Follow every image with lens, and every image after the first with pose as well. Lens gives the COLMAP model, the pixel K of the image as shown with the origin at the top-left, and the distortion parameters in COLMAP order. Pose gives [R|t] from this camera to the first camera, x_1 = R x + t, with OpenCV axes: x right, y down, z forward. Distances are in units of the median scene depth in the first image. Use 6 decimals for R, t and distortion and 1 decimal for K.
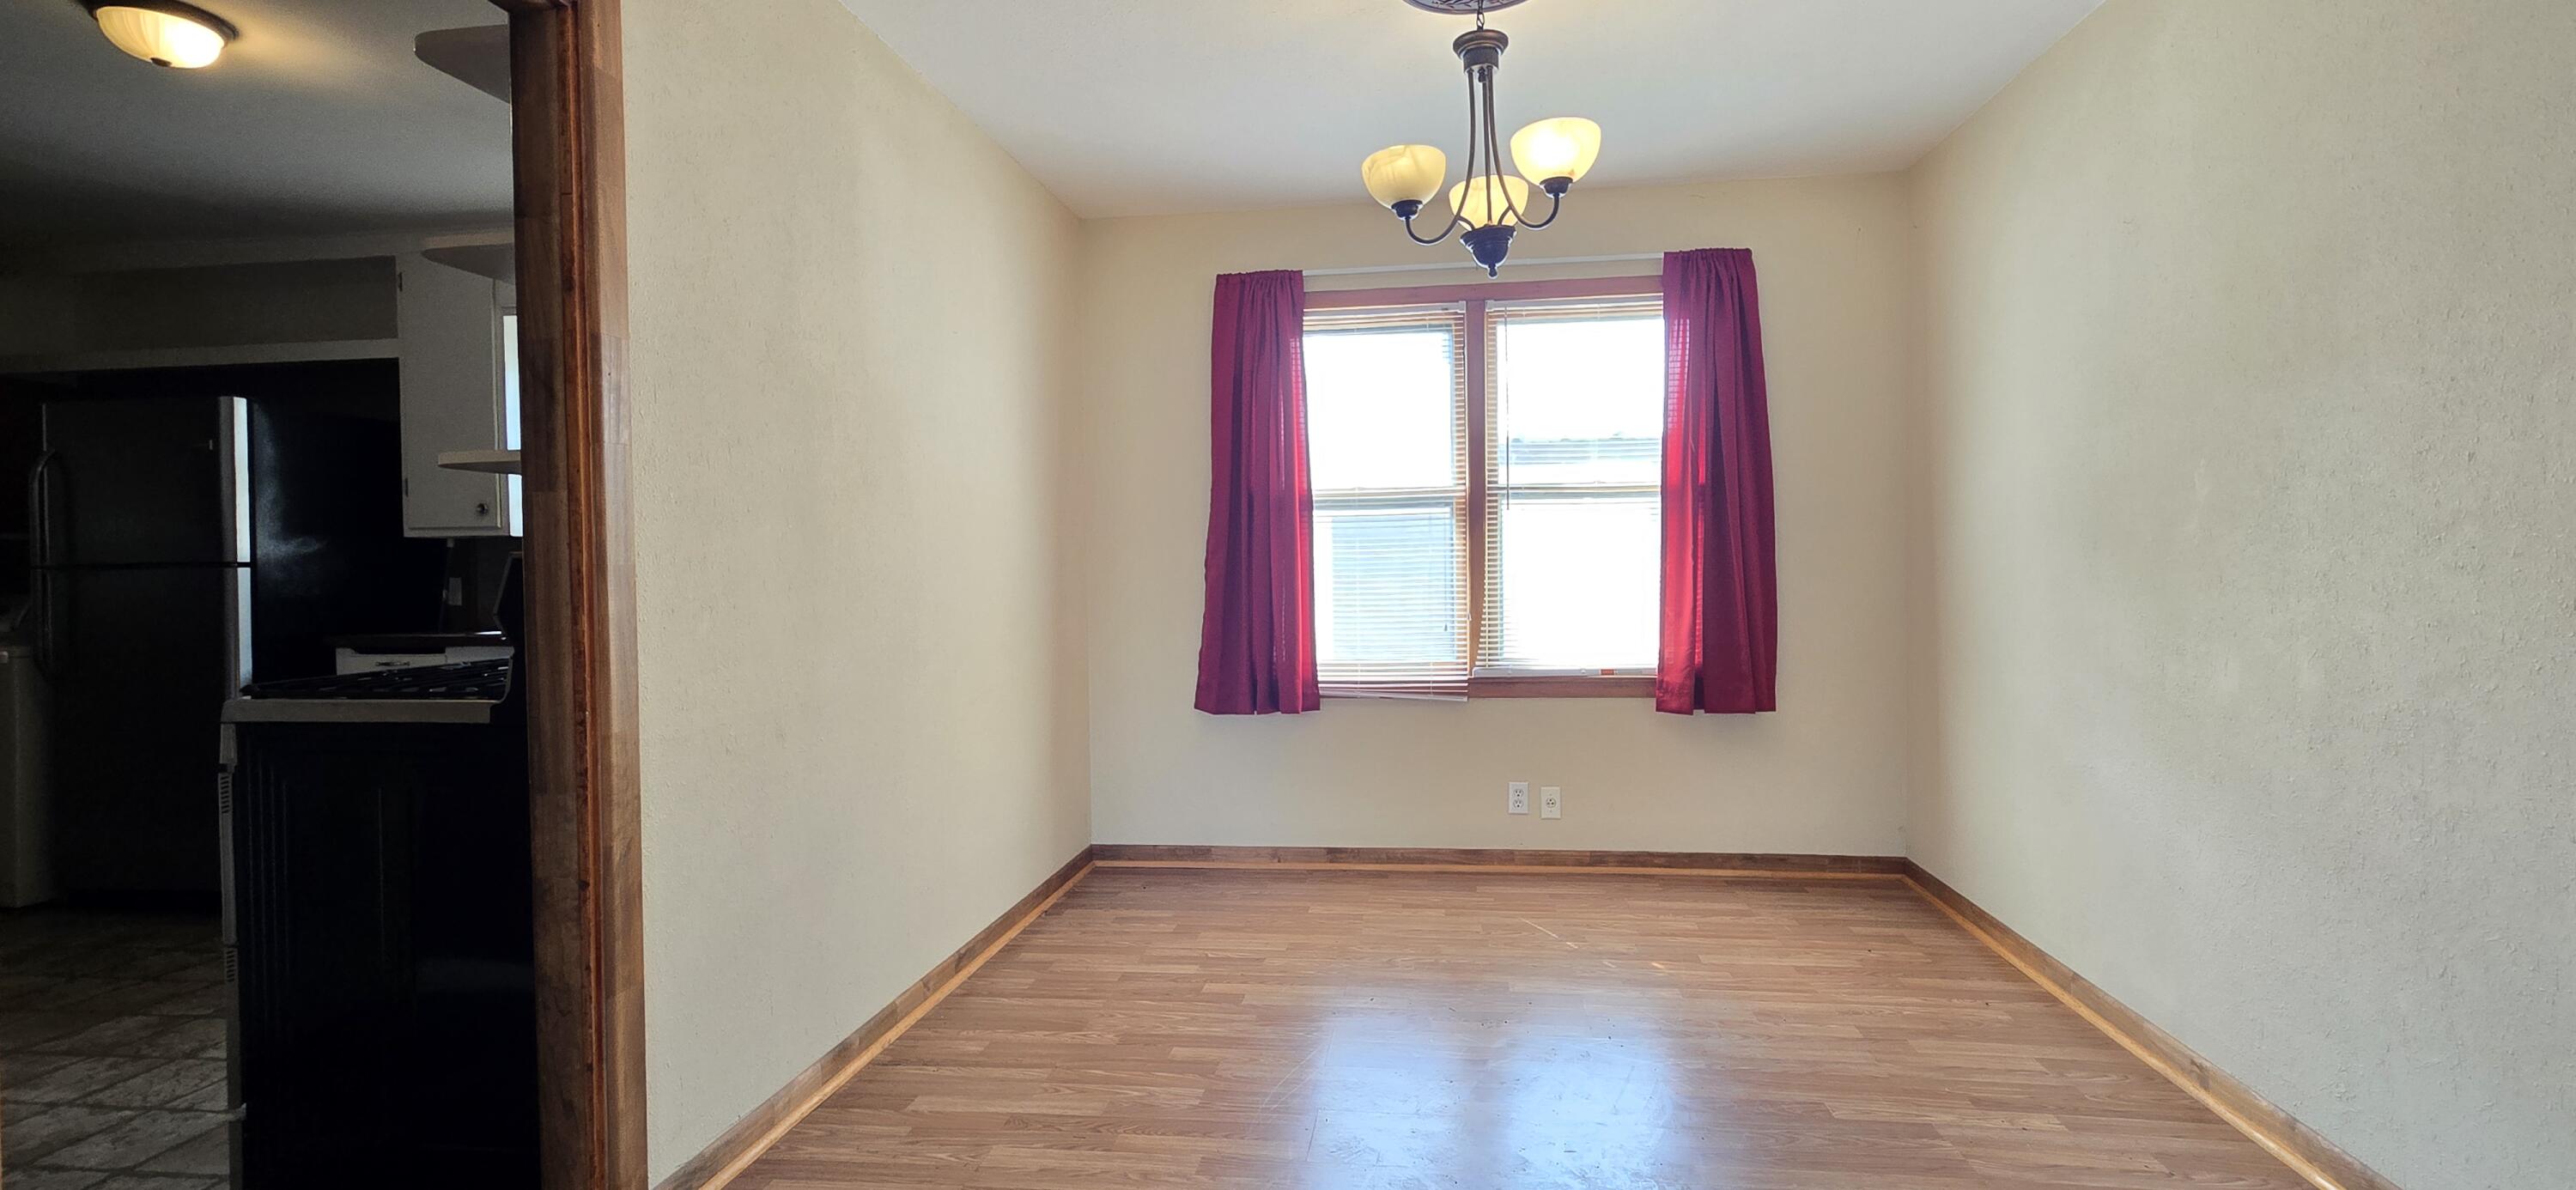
lens RADIAL K [[1165.5, 0, 1340.6], [0, 1165.5, 589.1], [0, 0, 1]] dist [-0.002131, -0.000943]
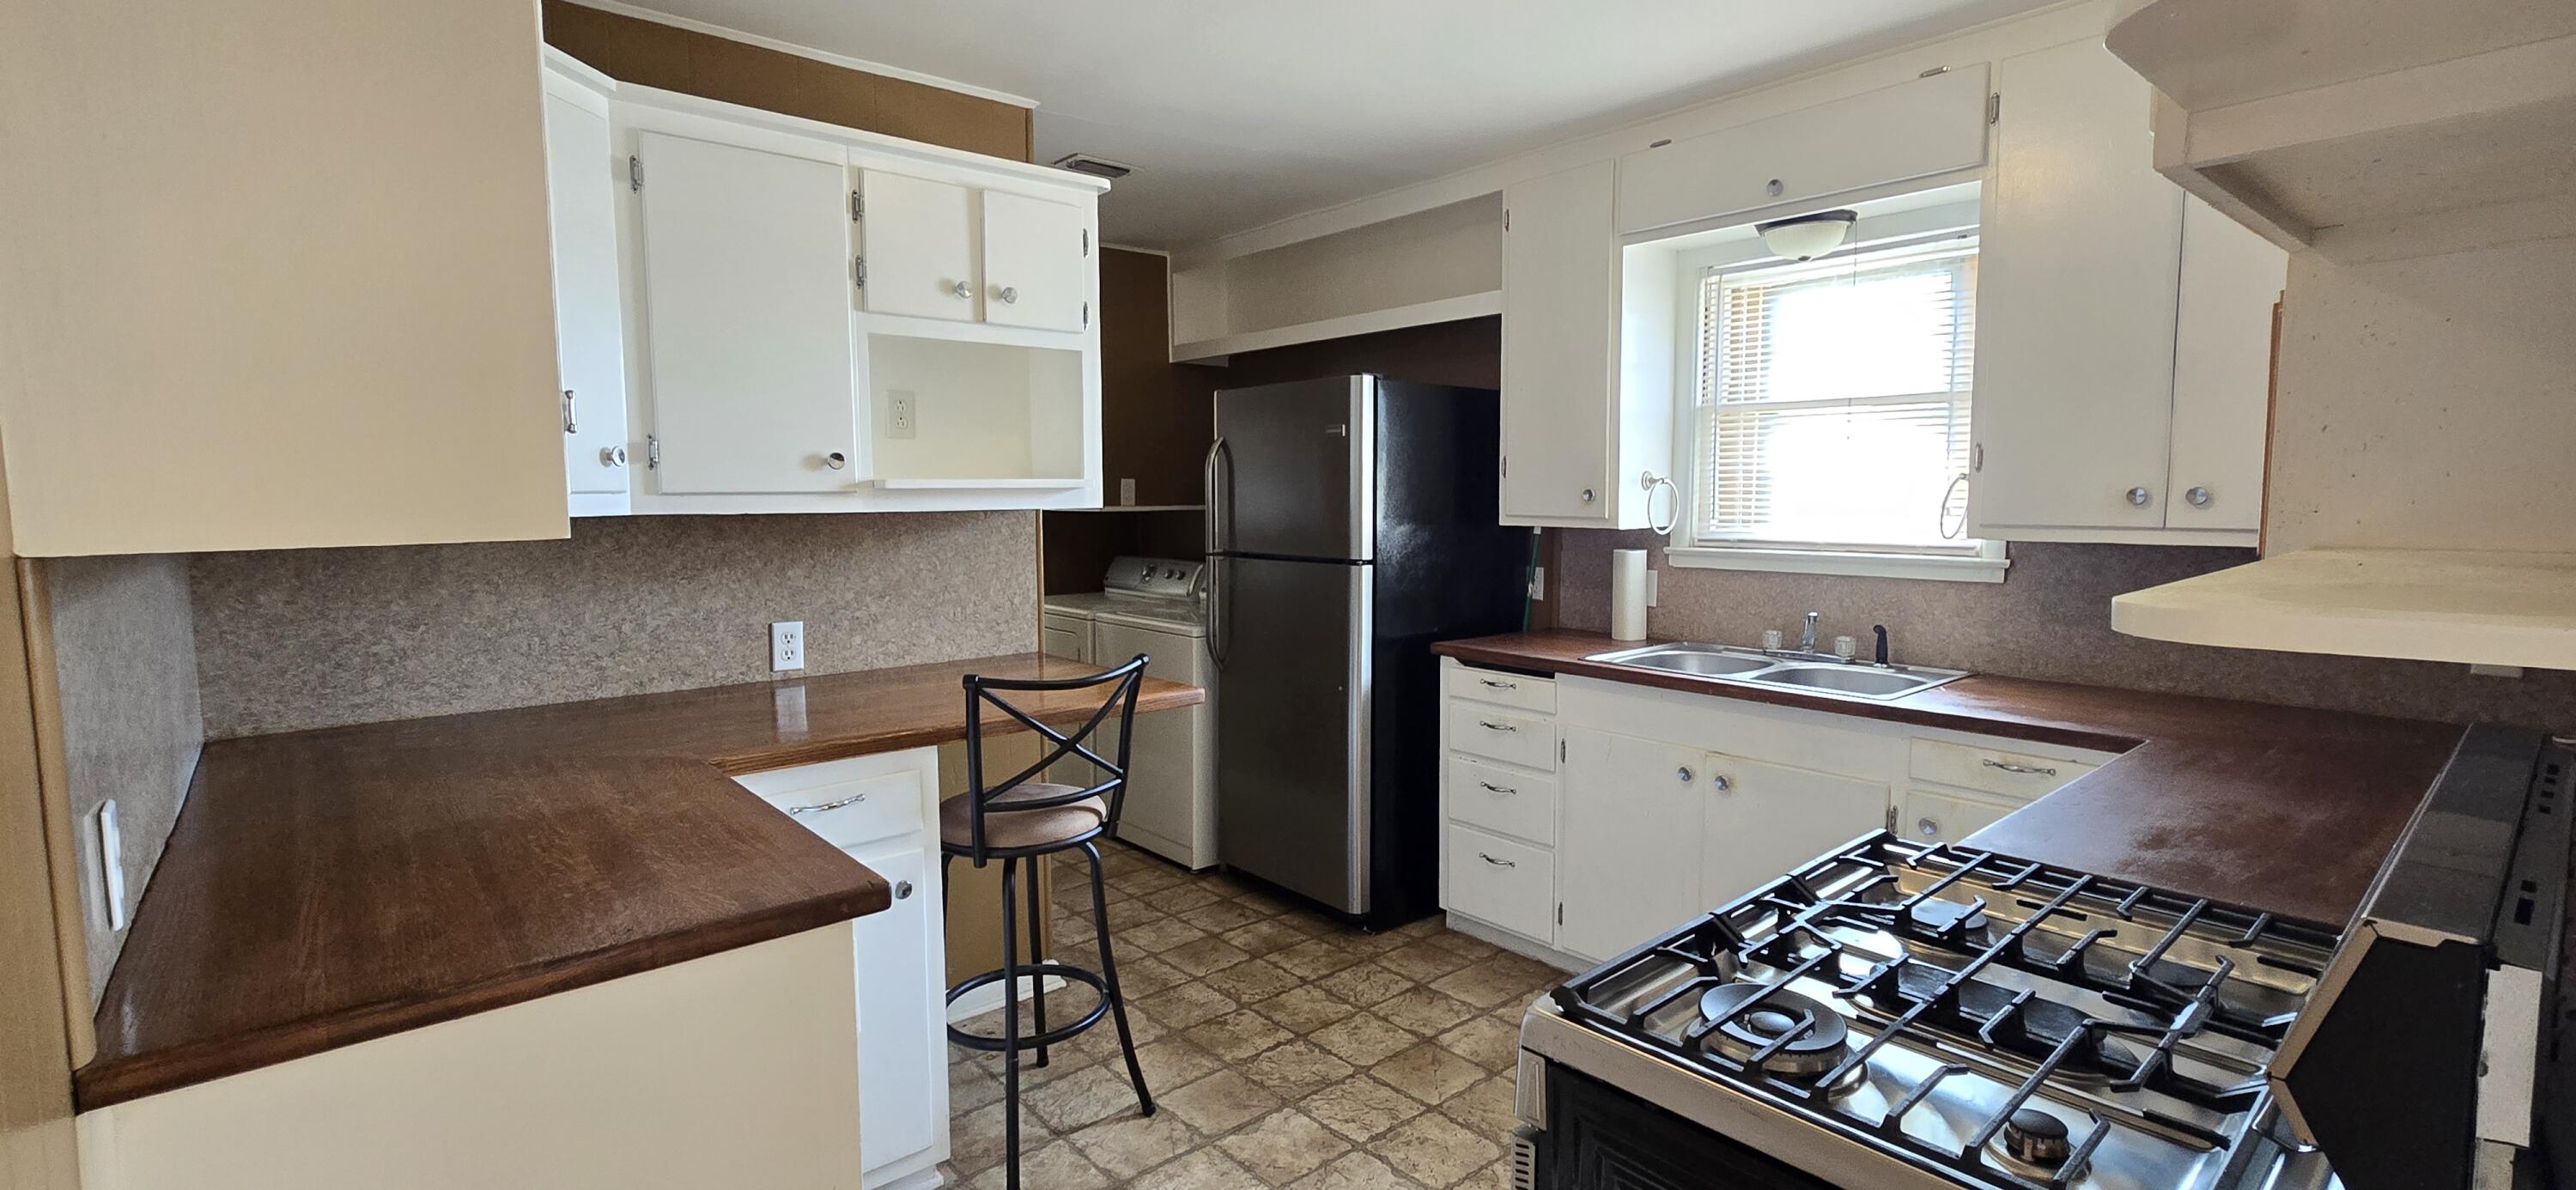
lens RADIAL K [[1165.5, 0, 1340.6], [0, 1165.5, 589.1], [0, 0, 1]] dist [-0.002131, -0.000943]
pose [[0.745334, 0.060519, -0.663939, -0.319578], [-0.016707, 0.997254, 0.072146, -0.057678], [0.666482, -0.042680, 0.744298, 0.280920]]
